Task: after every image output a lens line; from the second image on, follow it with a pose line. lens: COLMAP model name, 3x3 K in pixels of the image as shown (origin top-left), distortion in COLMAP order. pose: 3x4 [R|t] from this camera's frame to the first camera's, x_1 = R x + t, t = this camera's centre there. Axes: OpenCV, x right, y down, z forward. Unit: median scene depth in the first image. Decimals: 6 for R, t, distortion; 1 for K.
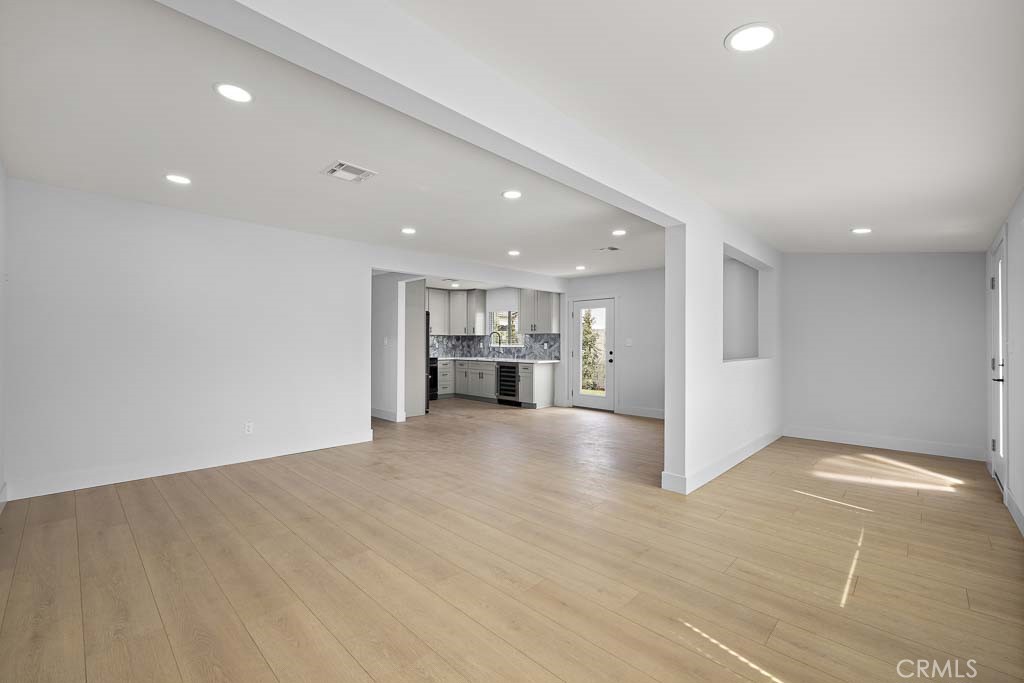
lens RADIAL K [[434.2, 0, 517.8], [0, 434.2, 340.2], [0, 0, 1]] dist [-0.000952, 0.000106]
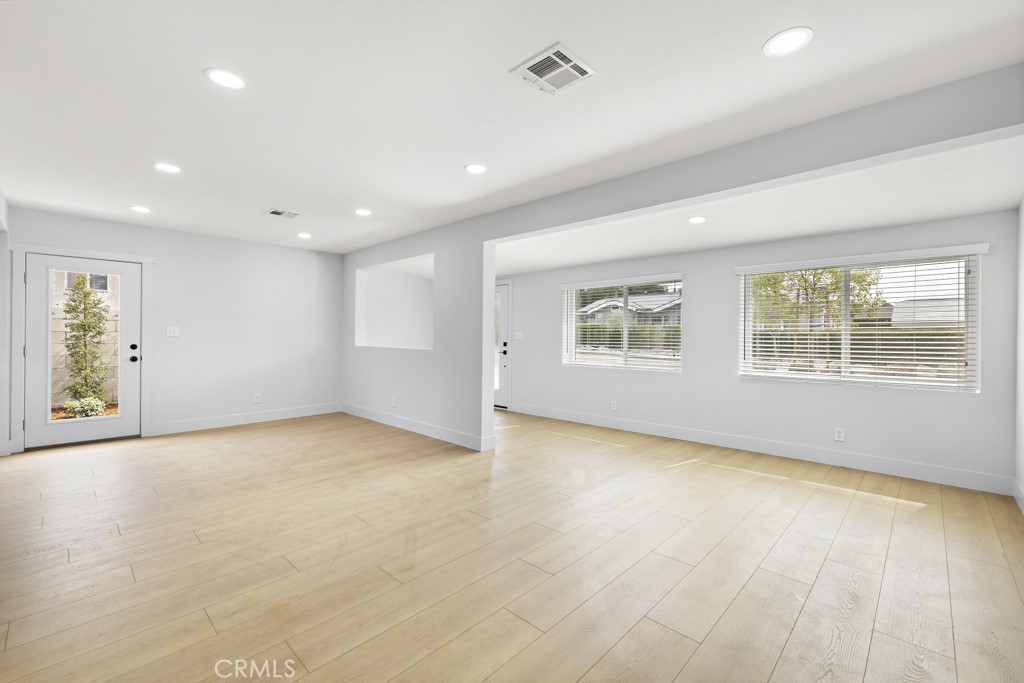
lens RADIAL K [[434.2, 0, 514.1], [0, 434.2, 338.7], [0, 0, 1]] dist [-0.000952, 0.000106]
pose [[0.011624, -0.022650, 0.999676, -0.317934], [-0.009148, 0.999699, 0.022757, -0.001808], [-0.999891, -0.009410, 0.011413, 0.319420]]
